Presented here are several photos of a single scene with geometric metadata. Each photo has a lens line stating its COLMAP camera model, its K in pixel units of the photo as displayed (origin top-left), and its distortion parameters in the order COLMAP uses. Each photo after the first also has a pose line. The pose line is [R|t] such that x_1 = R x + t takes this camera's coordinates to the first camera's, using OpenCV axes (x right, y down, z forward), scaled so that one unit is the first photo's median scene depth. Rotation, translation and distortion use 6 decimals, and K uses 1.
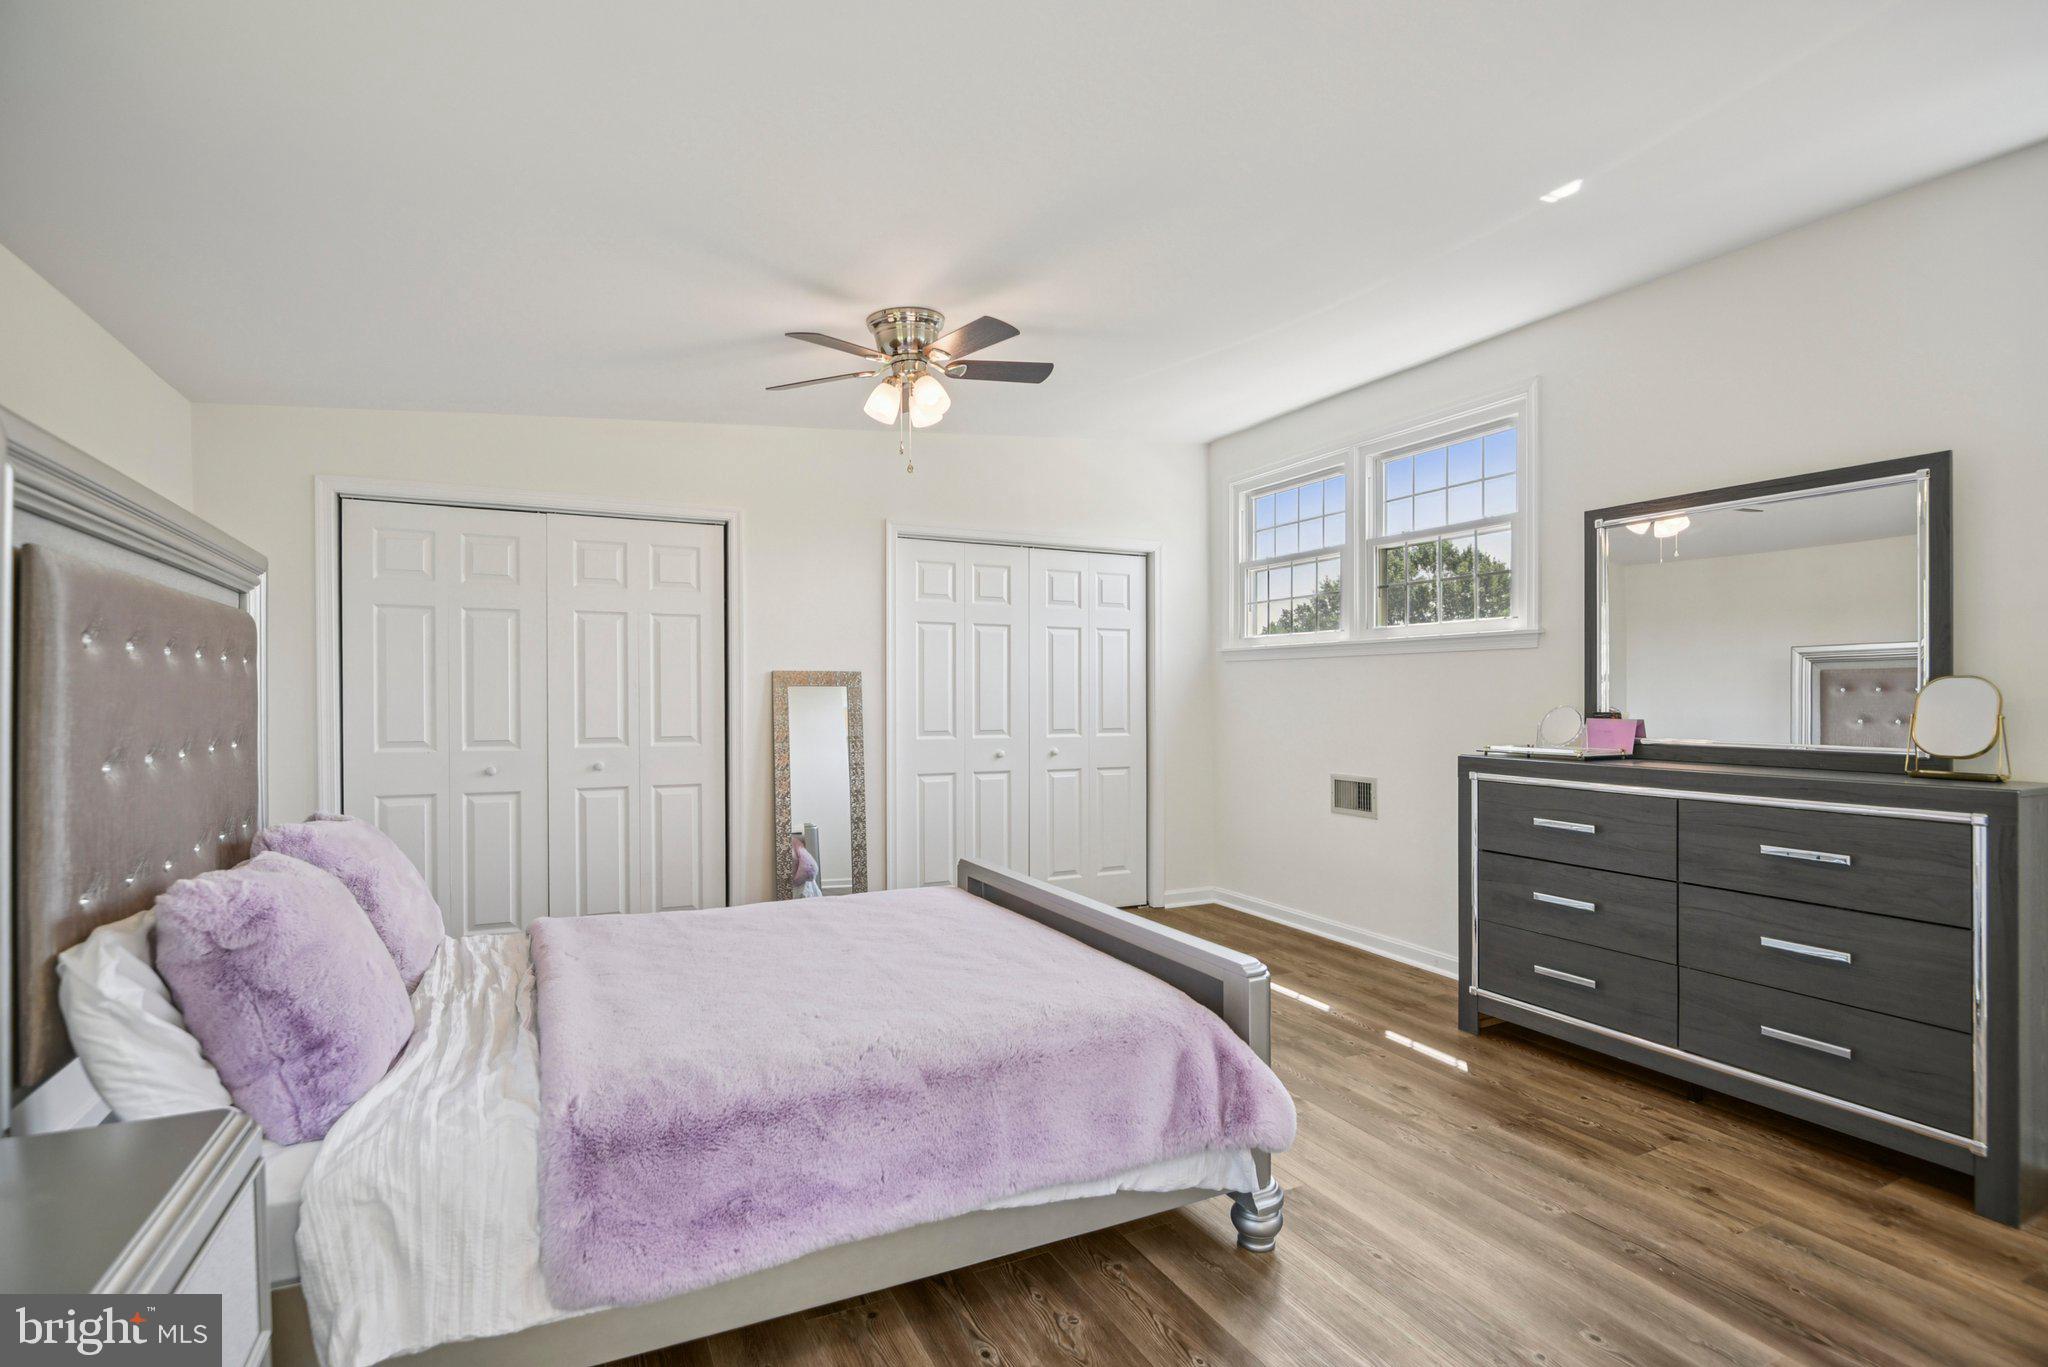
lens RADIAL K [[1010.9, 0, 1024.0], [0, 1010.9, 683.5], [0, 0, 1]] dist [0.028384, 0.000084]
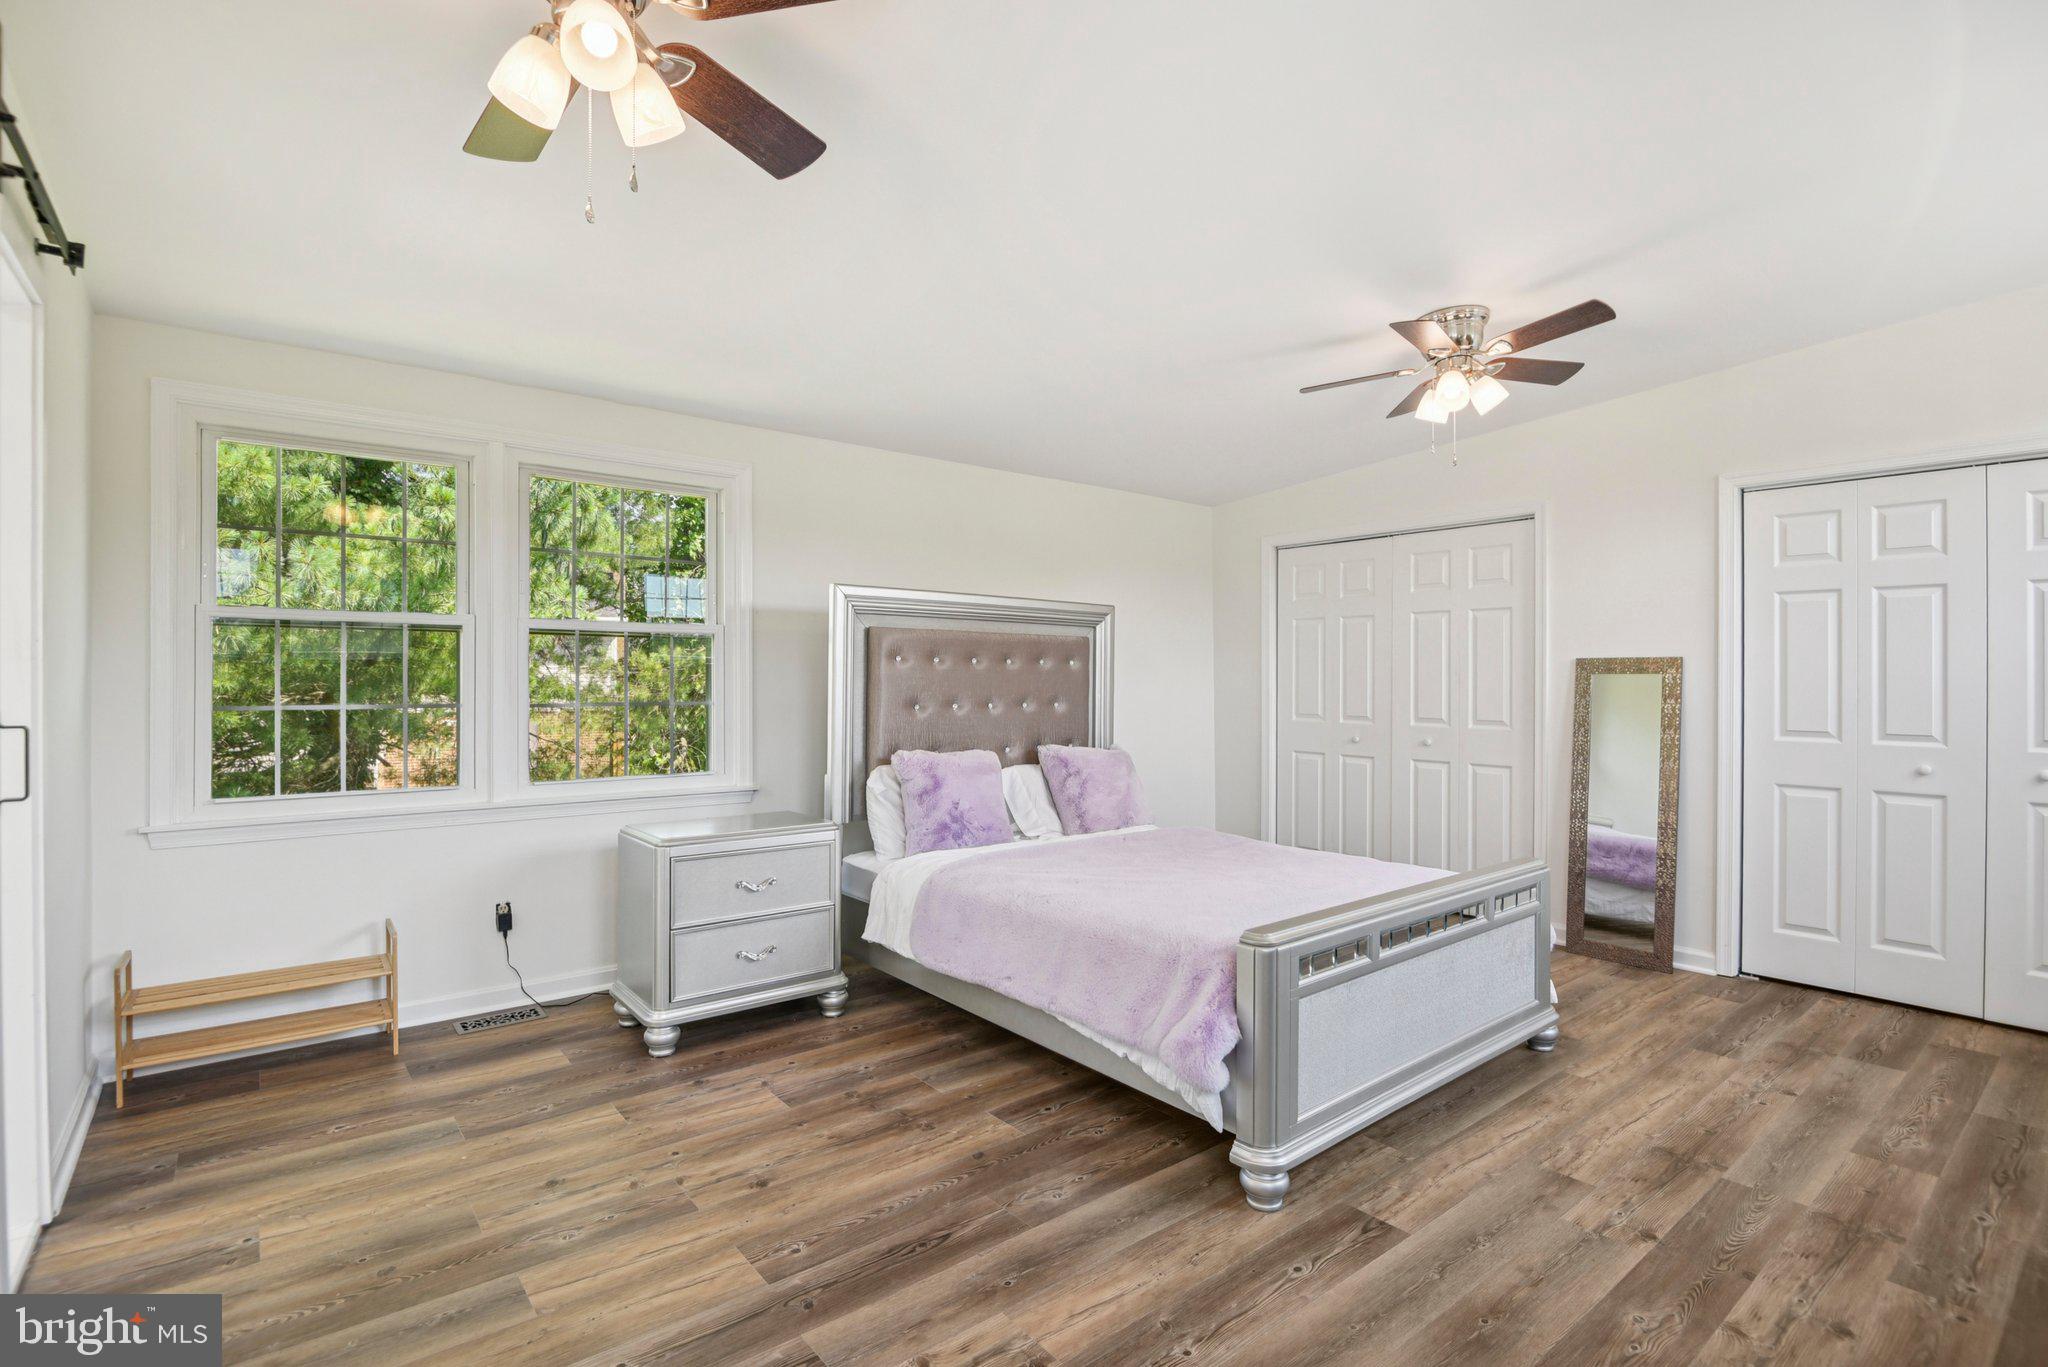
lens RADIAL K [[944.7, 0, 982.6], [0, 944.7, 681.5], [0, 0, 1]] dist [0.001263, 0.000262]
pose [[0.201070, 0.010114, -0.979525, 0.523928], [0.001124, 0.999944, 0.010556, -0.000008], [0.979576, -0.003223, 0.201048, 0.243009]]
